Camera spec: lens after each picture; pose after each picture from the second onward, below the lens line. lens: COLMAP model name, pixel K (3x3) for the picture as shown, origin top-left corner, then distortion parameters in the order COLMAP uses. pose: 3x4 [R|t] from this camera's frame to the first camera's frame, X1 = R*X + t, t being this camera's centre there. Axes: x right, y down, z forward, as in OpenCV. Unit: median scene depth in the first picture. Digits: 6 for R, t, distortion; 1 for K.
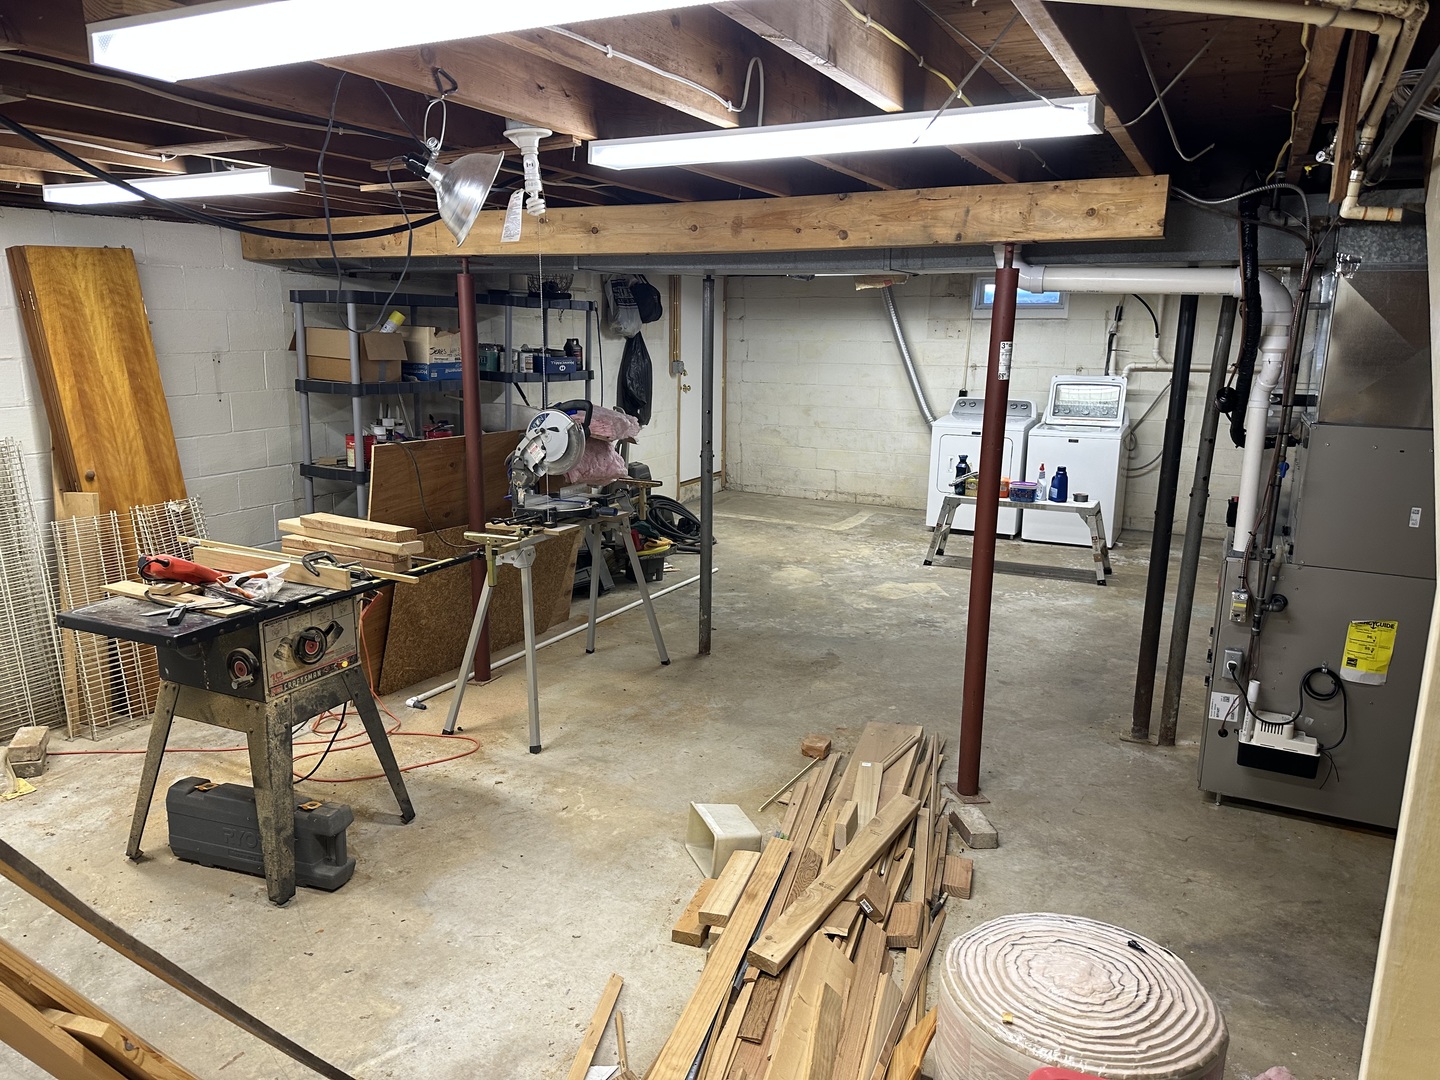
lens RADIAL K [[1011.1, 0, 720.0], [0, 1011.1, 540.0], [0, 0, 1]] dist [0.232218, -0.241516]
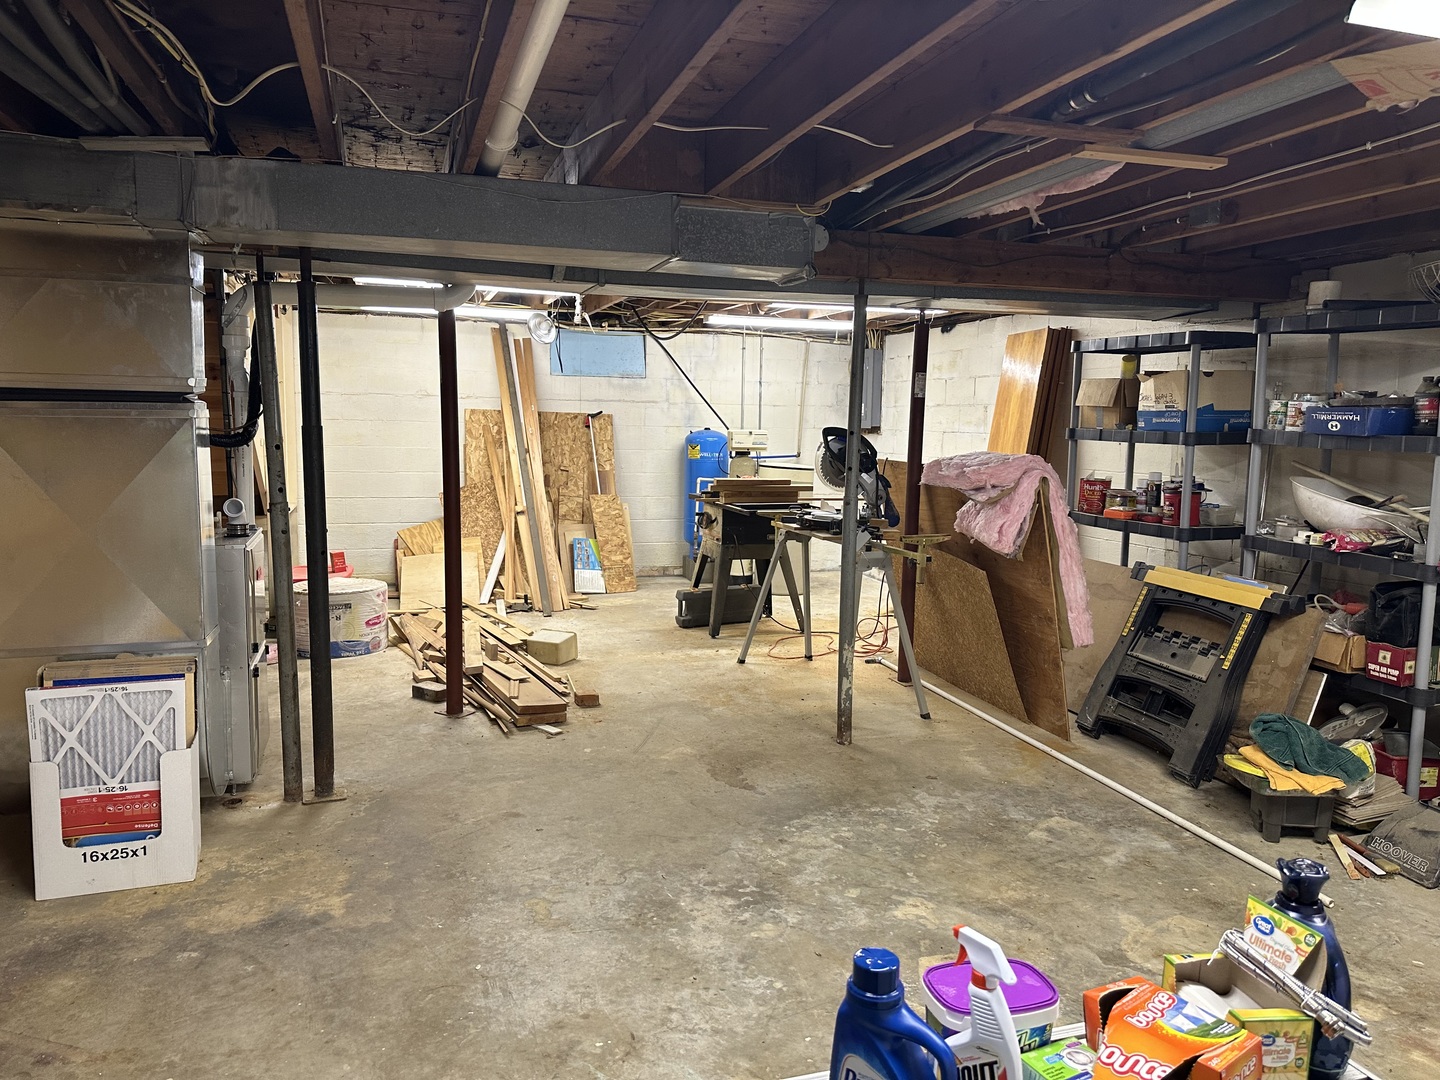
lens RADIAL K [[1011.1, 0, 720.0], [0, 1011.1, 540.0], [0, 0, 1]] dist [0.232218, -0.241516]
pose [[-0.712230, 0.057940, -0.699551, 0.583772], [-0.175042, 0.950445, 0.256935, -0.223593], [0.679771, 0.305447, -0.666793, 1.330233]]
